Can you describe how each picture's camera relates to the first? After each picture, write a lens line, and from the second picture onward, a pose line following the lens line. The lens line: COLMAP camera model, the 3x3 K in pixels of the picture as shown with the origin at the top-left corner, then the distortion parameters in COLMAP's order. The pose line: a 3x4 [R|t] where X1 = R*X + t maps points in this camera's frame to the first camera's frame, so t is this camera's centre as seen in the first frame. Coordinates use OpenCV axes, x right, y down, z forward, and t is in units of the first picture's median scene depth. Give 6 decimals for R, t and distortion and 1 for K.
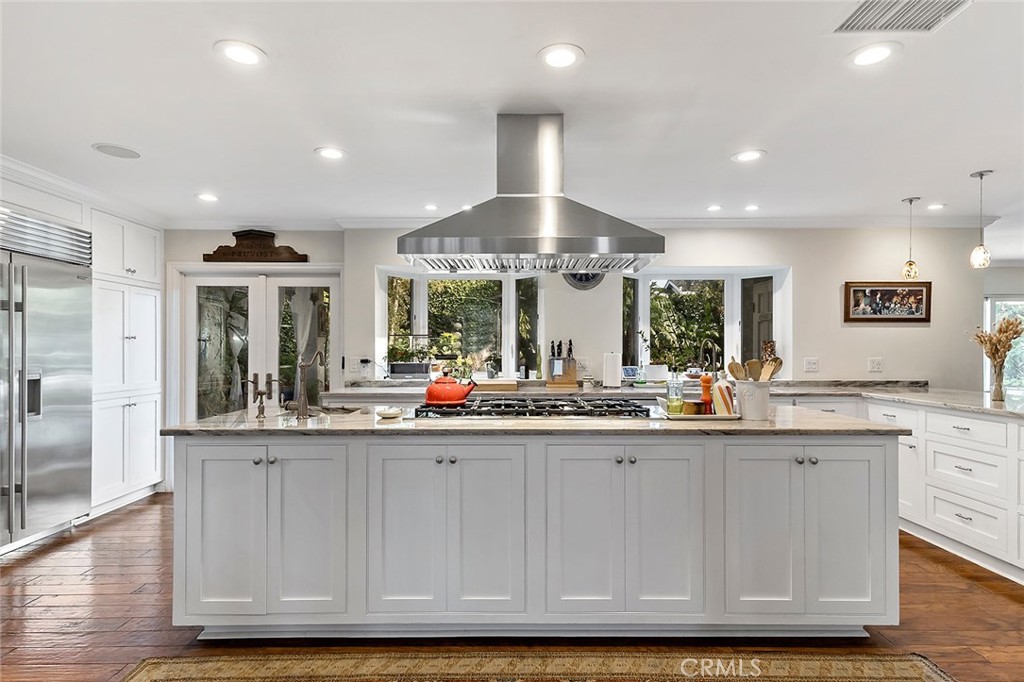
lens RADIAL K [[549.7, 0, 508.8], [0, 549.7, 345.9], [0, 0, 1]] dist [0.020737, -0.002076]
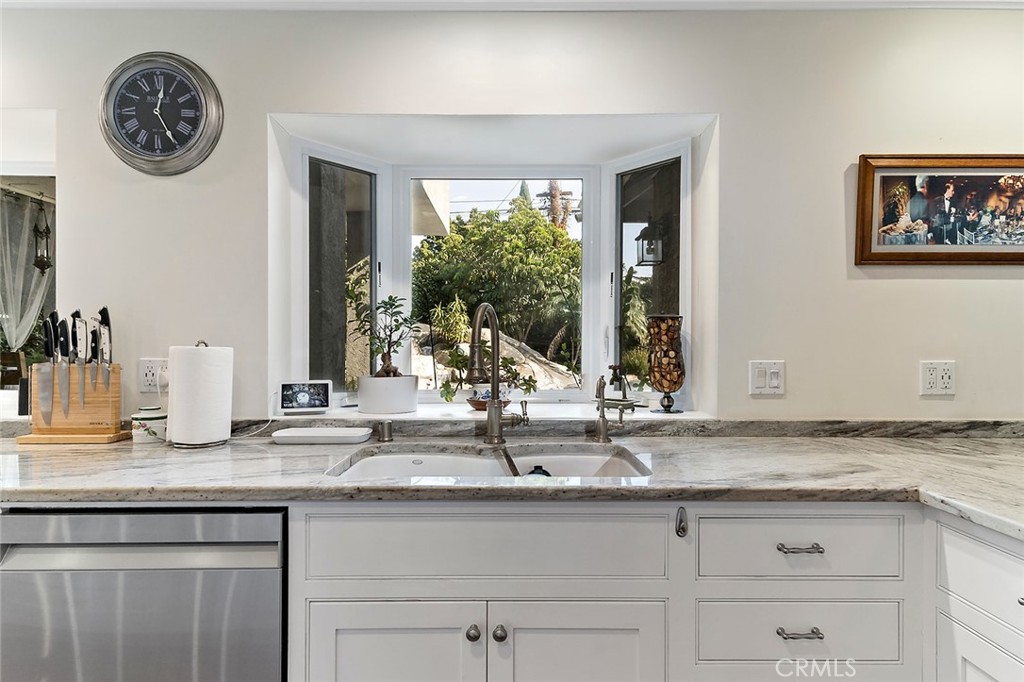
lens RADIAL K [[549.7, 0, 513.0], [0, 549.7, 351.3], [0, 0, 1]] dist [0.020737, -0.002076]
pose [[0.999988, 0.001448, 0.004727, 0.372126], [-0.001527, 0.999860, 0.016647, 0.009840], [-0.004702, -0.016654, 0.999850, 0.625421]]
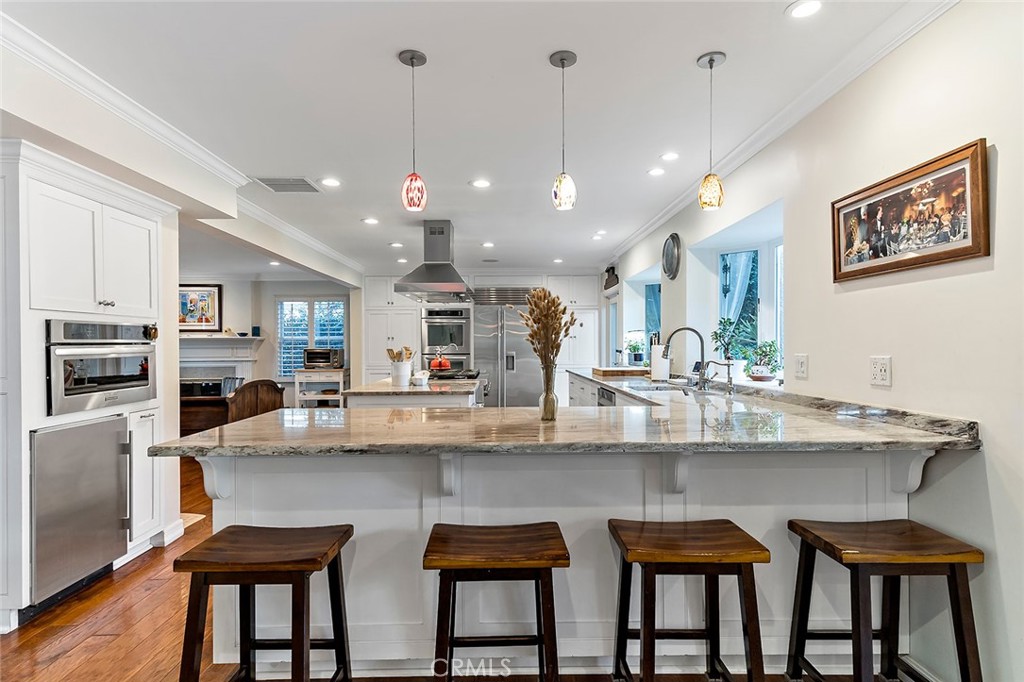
lens RADIAL K [[543.3, 0, 508.9], [0, 543.3, 348.0], [0, 0, 1]] dist [0.021943, 0.000128]
pose [[0.009411, 0.005687, -0.999940, 1.100408], [0.011722, 0.999914, 0.005797, 0.009484], [0.999887, -0.011776, 0.009343, 0.700066]]
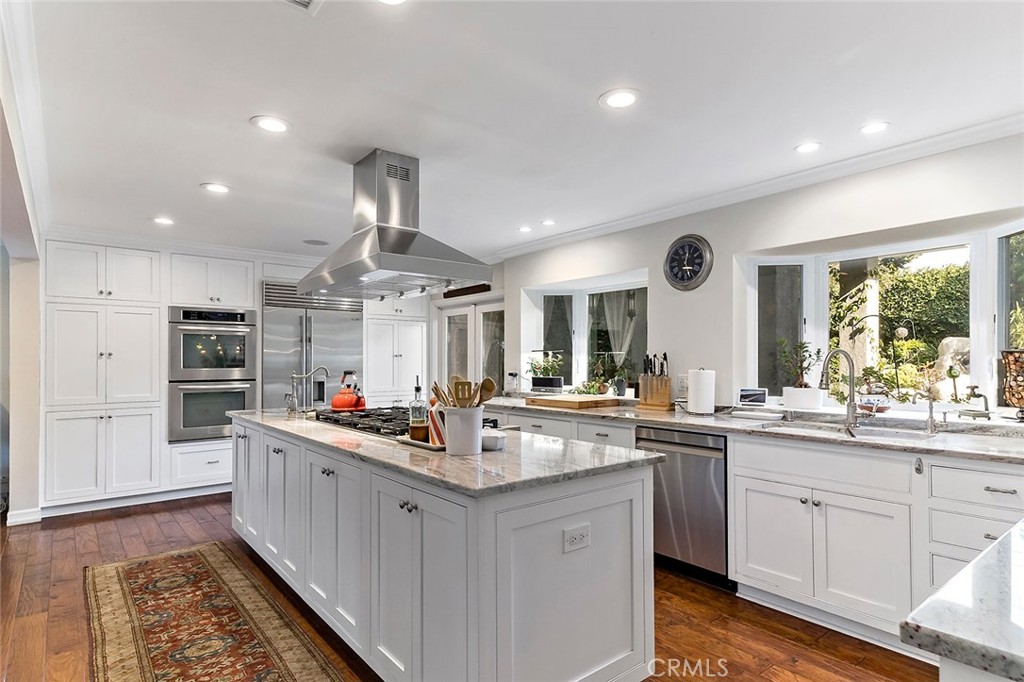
lens RADIAL K [[549.7, 0, 509.3], [0, 549.7, 355.0], [0, 0, 1]] dist [0.020737, -0.002076]
pose [[0.623064, -0.009017, -0.782119, 0.606538], [0.005921, 0.999959, -0.006811, -0.004172], [0.782148, -0.000387, 0.623092, 0.293849]]
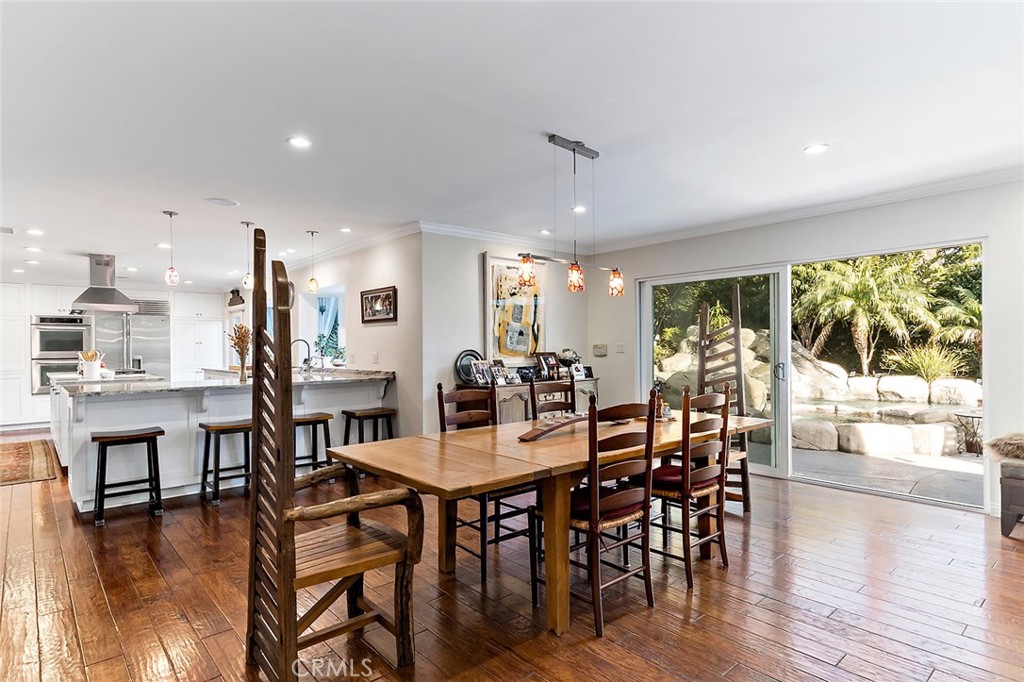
lens RADIAL K [[543.3, 0, 516.4], [0, 543.3, 347.4], [0, 0, 1]] dist [0.021943, 0.000128]
pose [[0.662435, -0.005561, -0.749099, 1.773607], [0.015026, 0.999870, 0.005865, 0.009763], [0.748969, -0.015141, 0.662432, 0.438253]]
